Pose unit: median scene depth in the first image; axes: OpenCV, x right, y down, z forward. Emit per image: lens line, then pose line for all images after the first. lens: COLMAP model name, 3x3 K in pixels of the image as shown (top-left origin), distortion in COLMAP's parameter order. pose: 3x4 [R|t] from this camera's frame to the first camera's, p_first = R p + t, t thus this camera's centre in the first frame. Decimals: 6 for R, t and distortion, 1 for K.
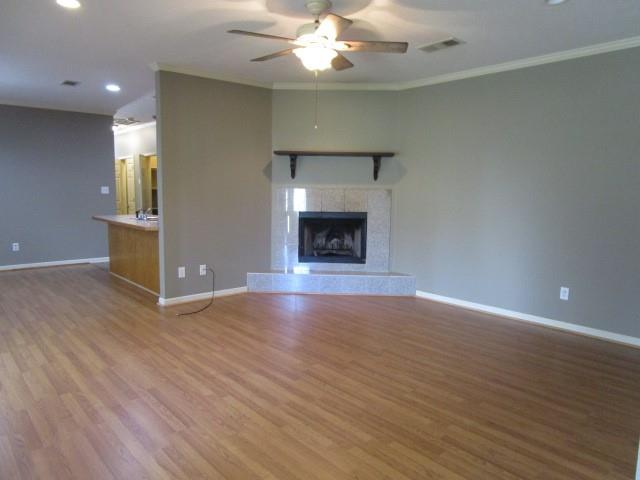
lens RADIAL K [[459.4, 0, 307.8], [0, 459.4, 248.7], [0, 0, 1]] dist [-0.001377, -0.002353]
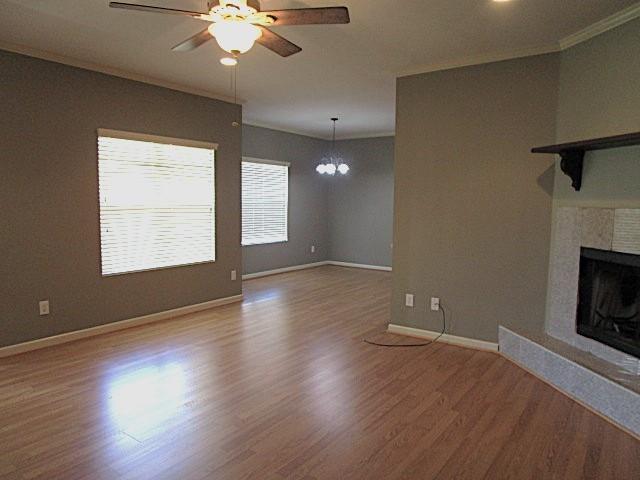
lens RADIAL K [[459.4, 0, 307.8], [0, 459.4, 248.7], [0, 0, 1]] dist [-0.001377, -0.002353]
pose [[0.216359, 0.097877, -0.971395, 0.475782], [-0.139373, 0.987868, 0.068494, -0.071002], [0.966315, 0.120567, 0.227376, 0.542176]]
